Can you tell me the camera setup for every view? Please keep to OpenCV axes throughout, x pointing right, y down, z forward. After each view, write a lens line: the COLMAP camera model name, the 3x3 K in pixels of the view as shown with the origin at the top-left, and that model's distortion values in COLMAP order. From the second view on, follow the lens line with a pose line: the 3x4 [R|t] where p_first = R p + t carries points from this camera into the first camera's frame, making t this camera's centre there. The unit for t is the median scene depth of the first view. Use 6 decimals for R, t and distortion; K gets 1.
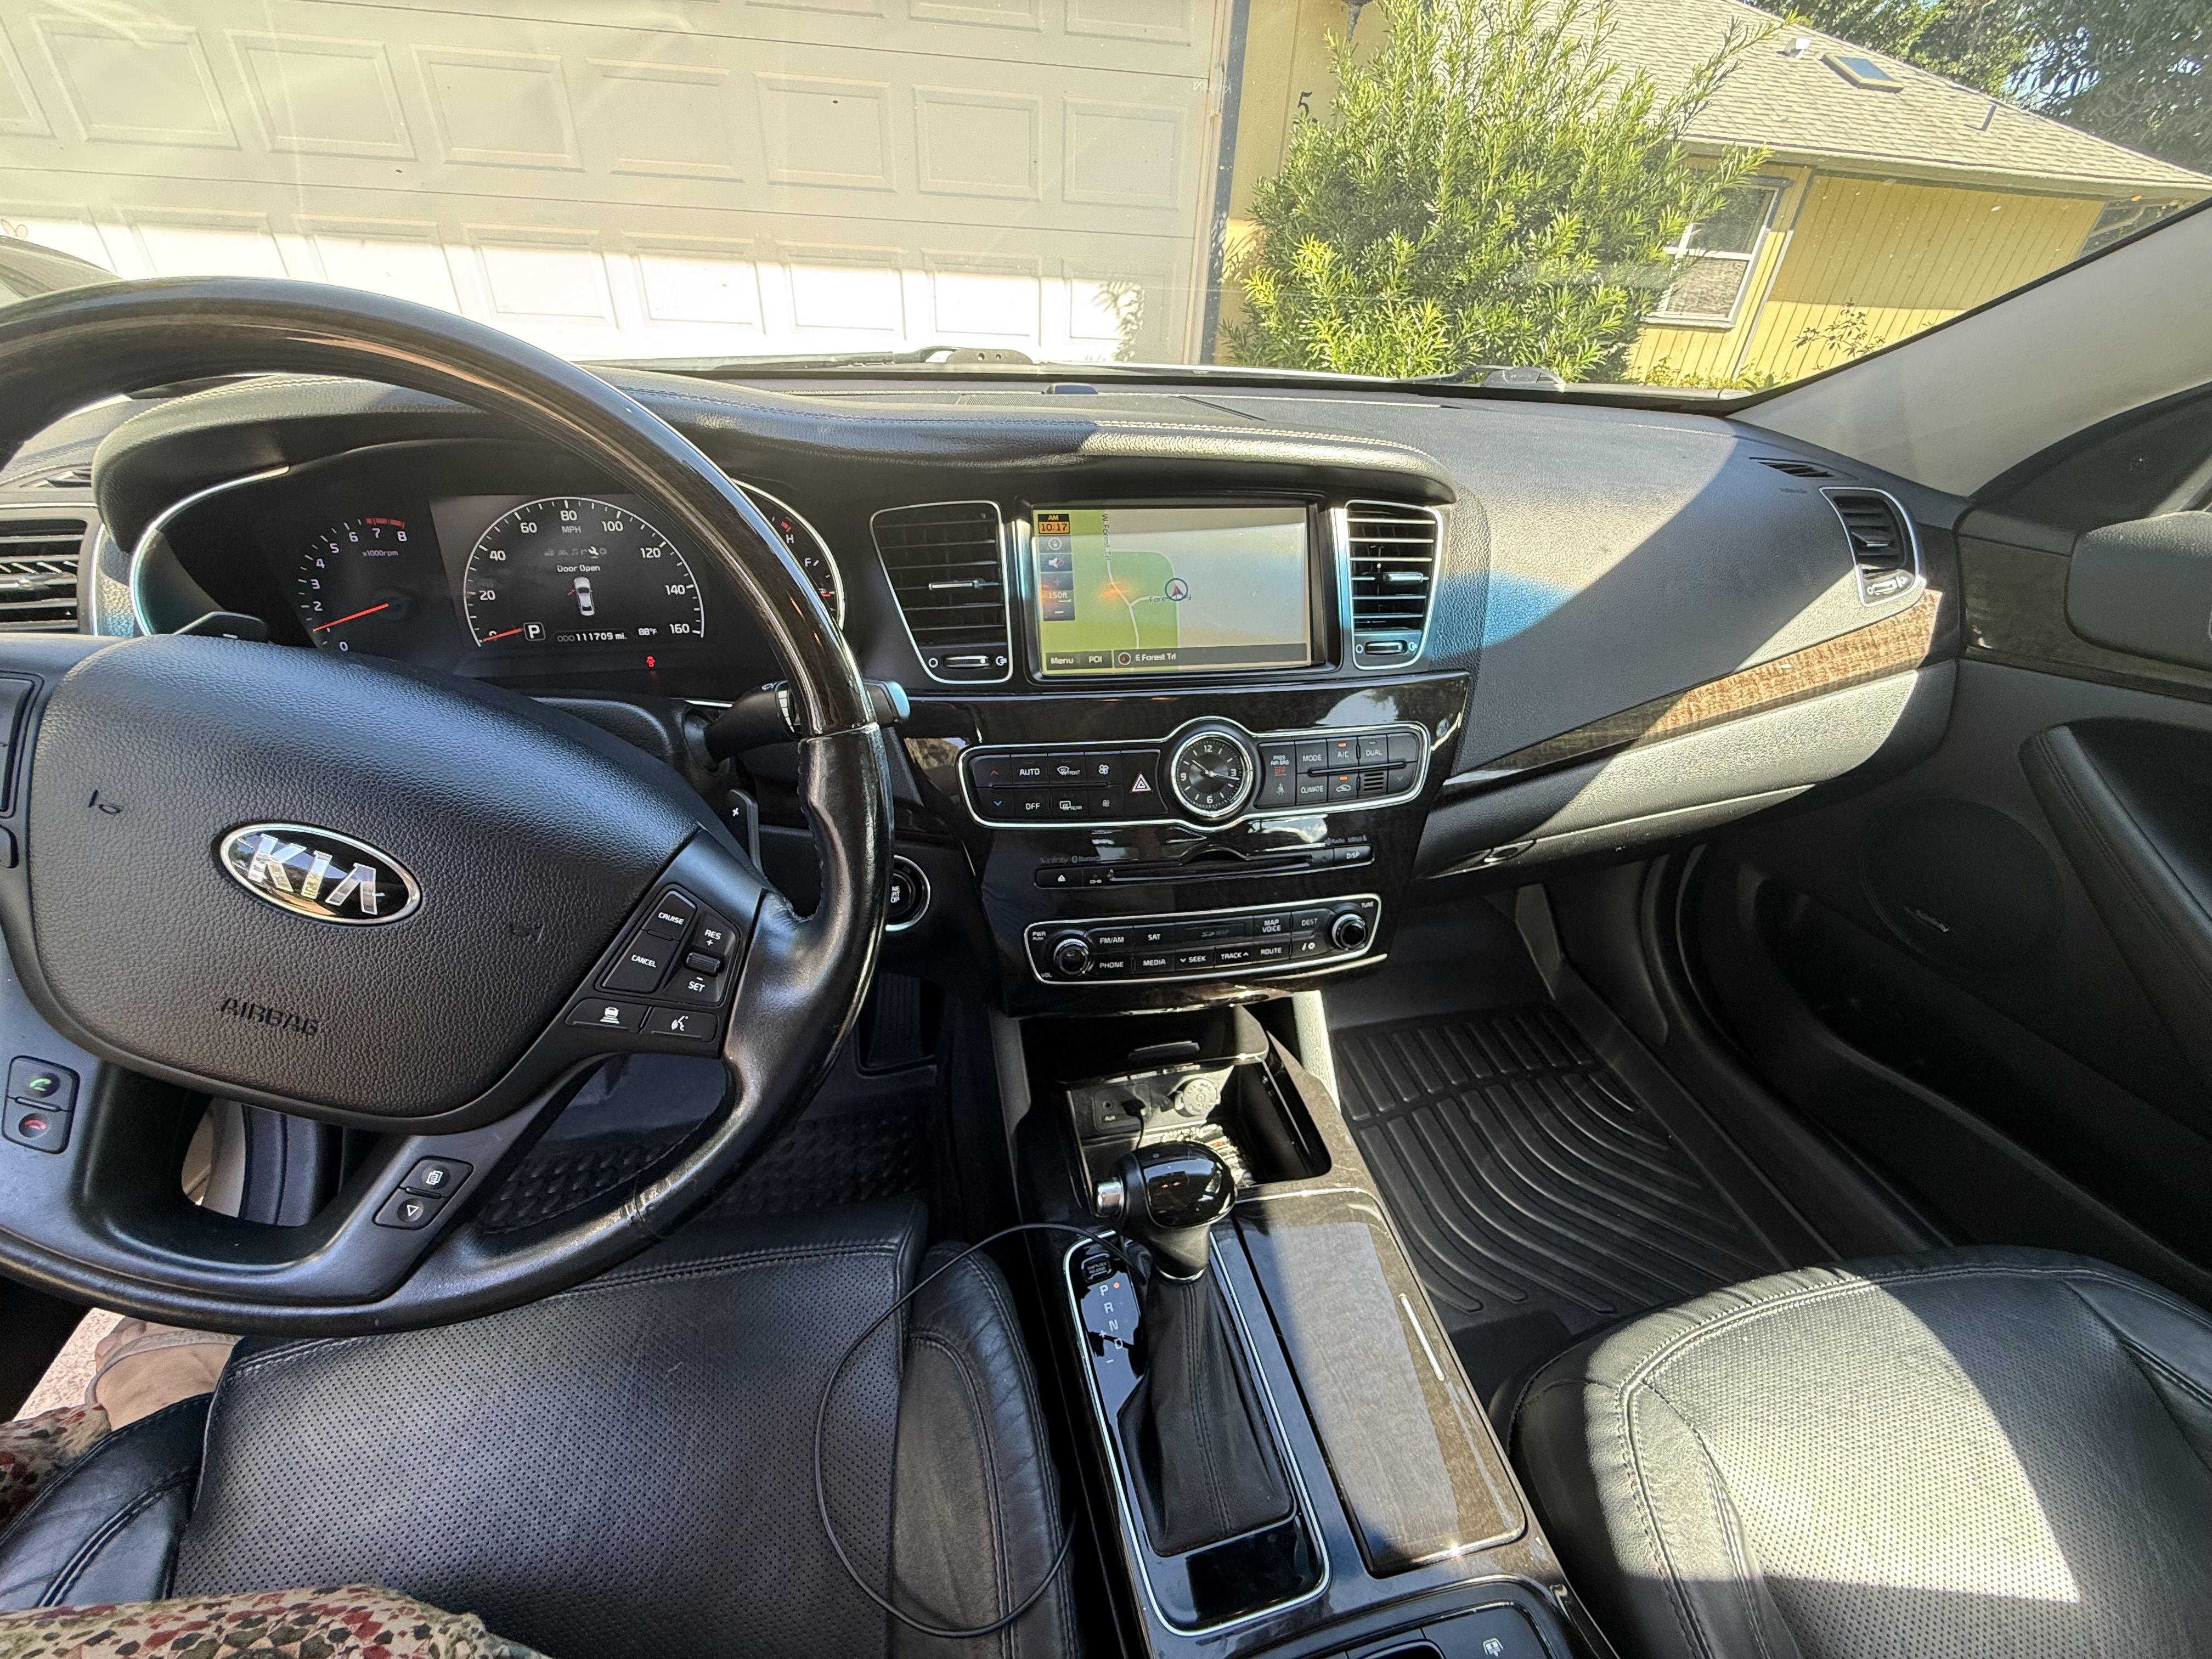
lens RADIAL K [[874.4, 0, 1106.0], [0, 874.4, 829.5], [0, 0, 1]] dist [-0.000341, -0.000122]
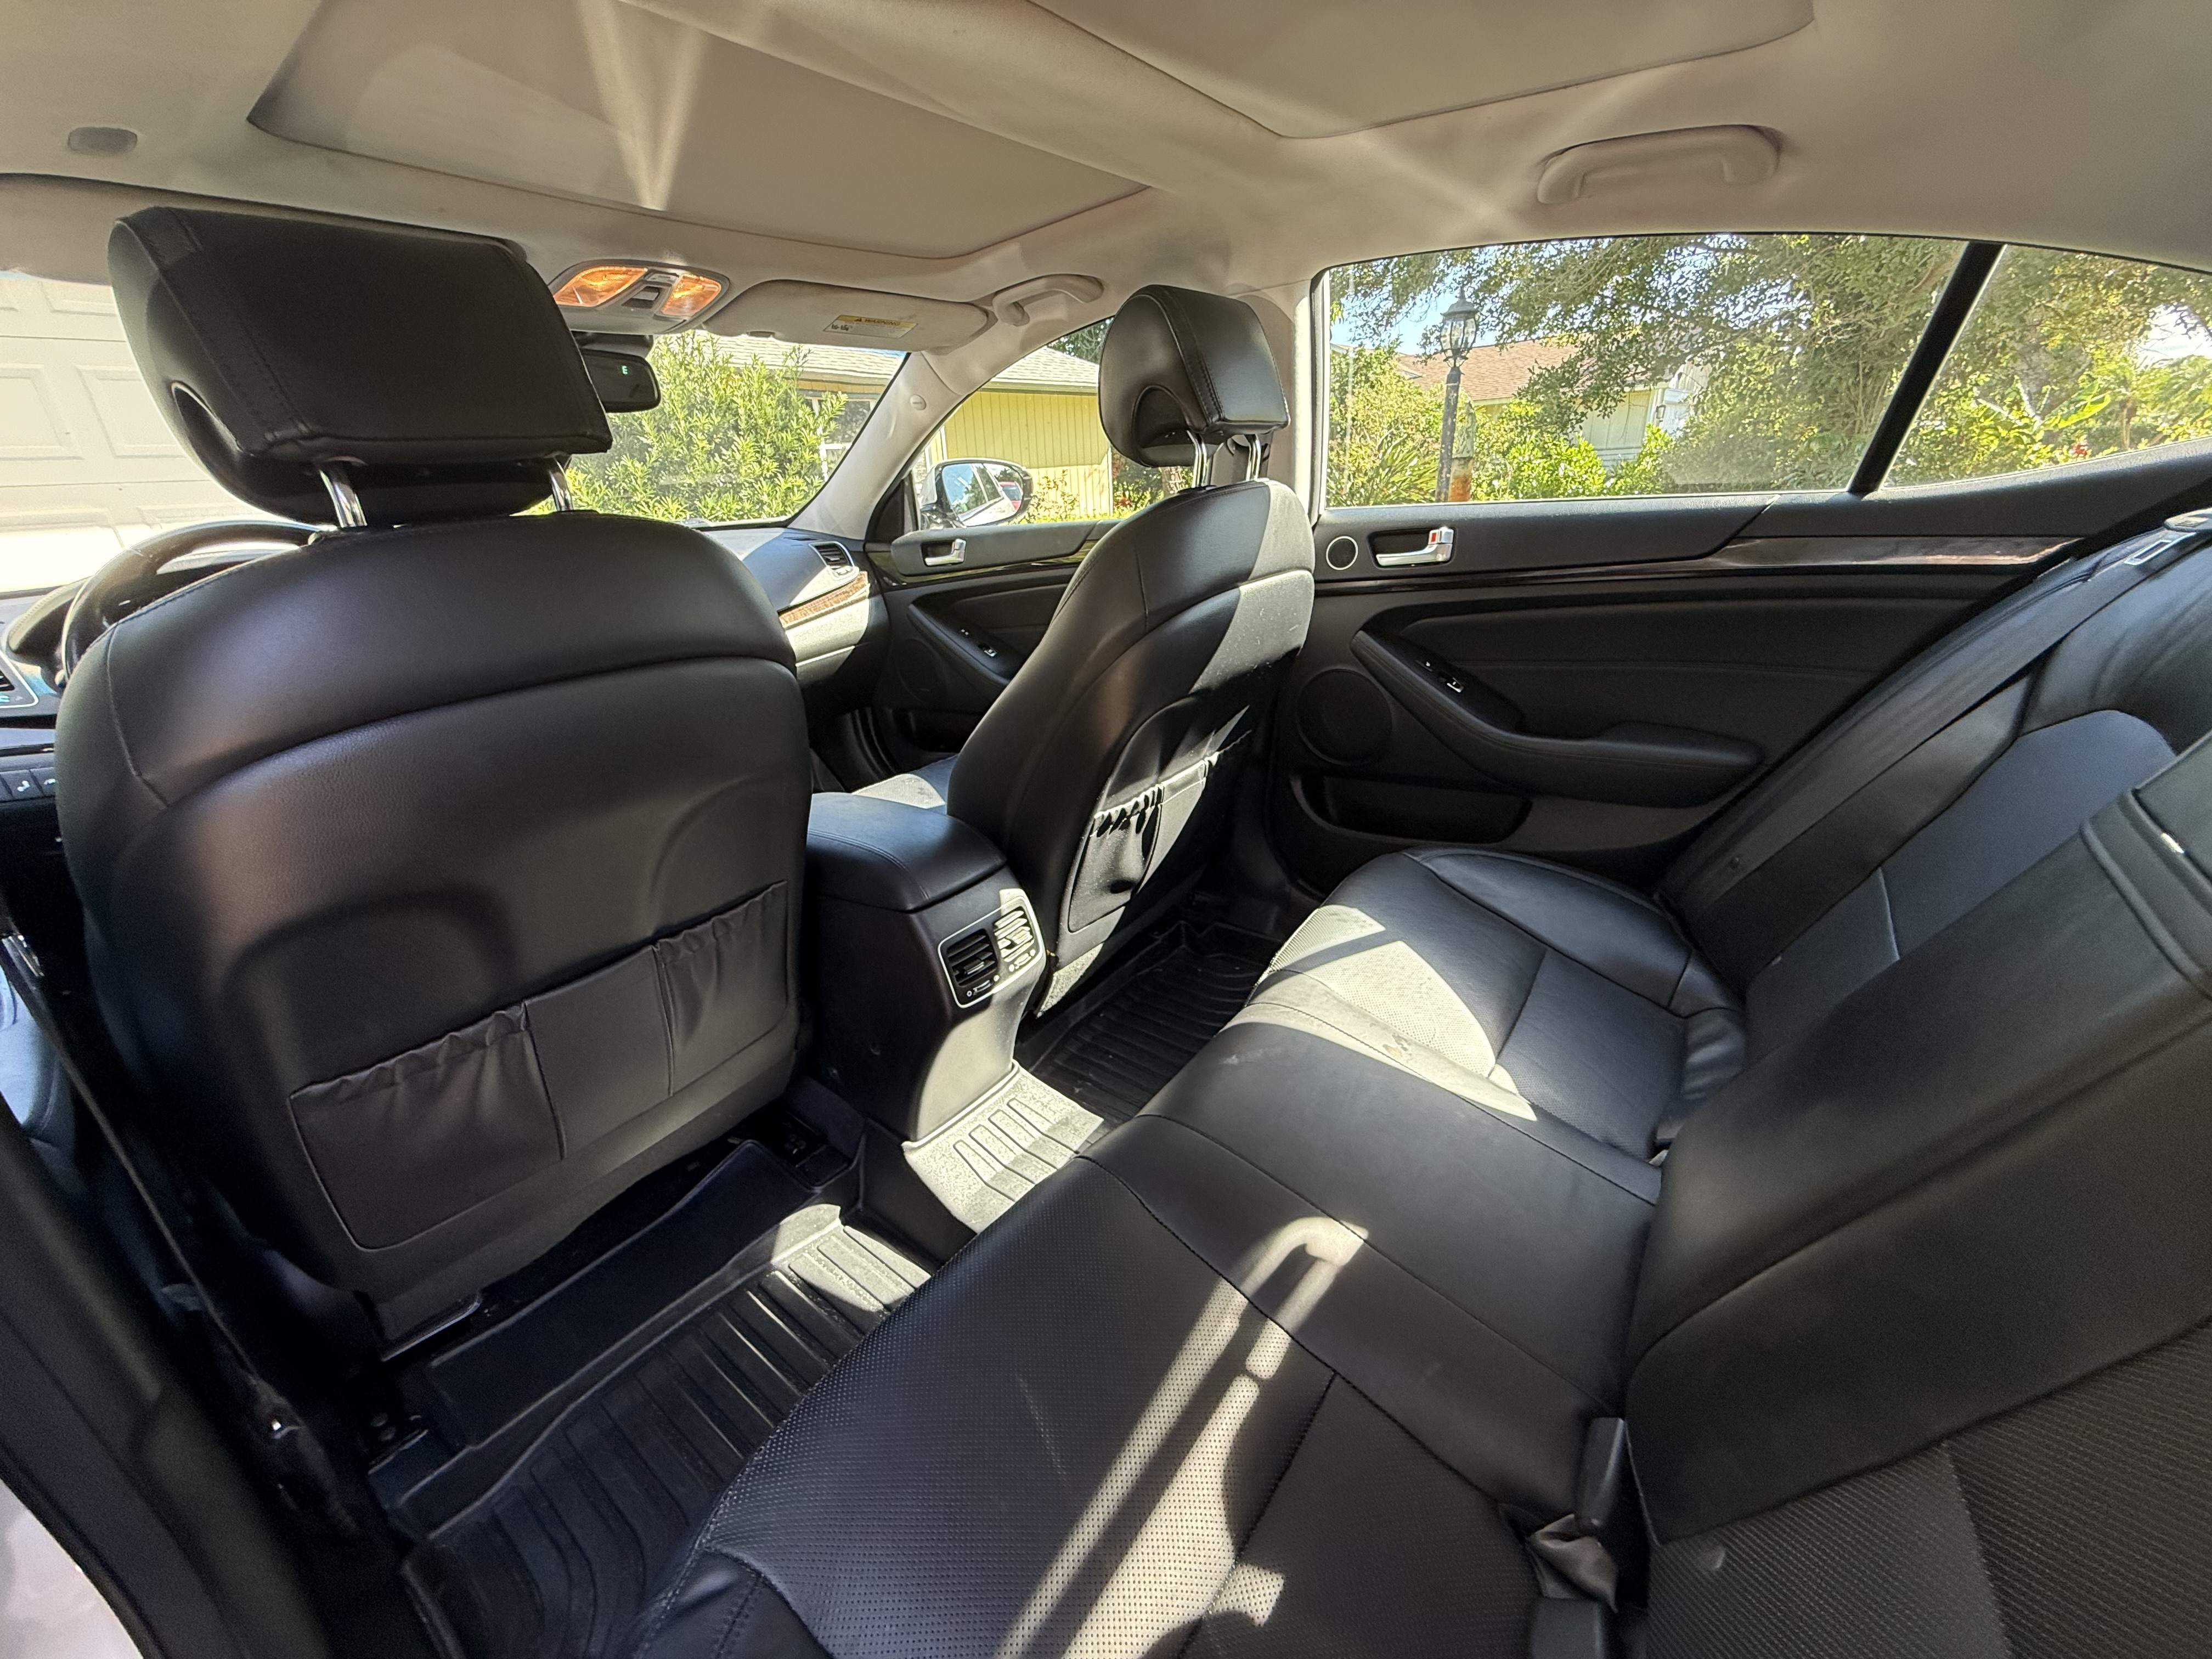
lens RADIAL K [[874.4, 0, 1106.0], [0, 874.4, 829.5], [0, 0, 1]] dist [-0.000341, -0.000122]
pose [[0.761826, -0.319738, 0.563372, -0.067498], [0.416466, 0.907888, -0.047904, 0.265399], [-0.496162, 0.271120, 0.824813, -0.405455]]
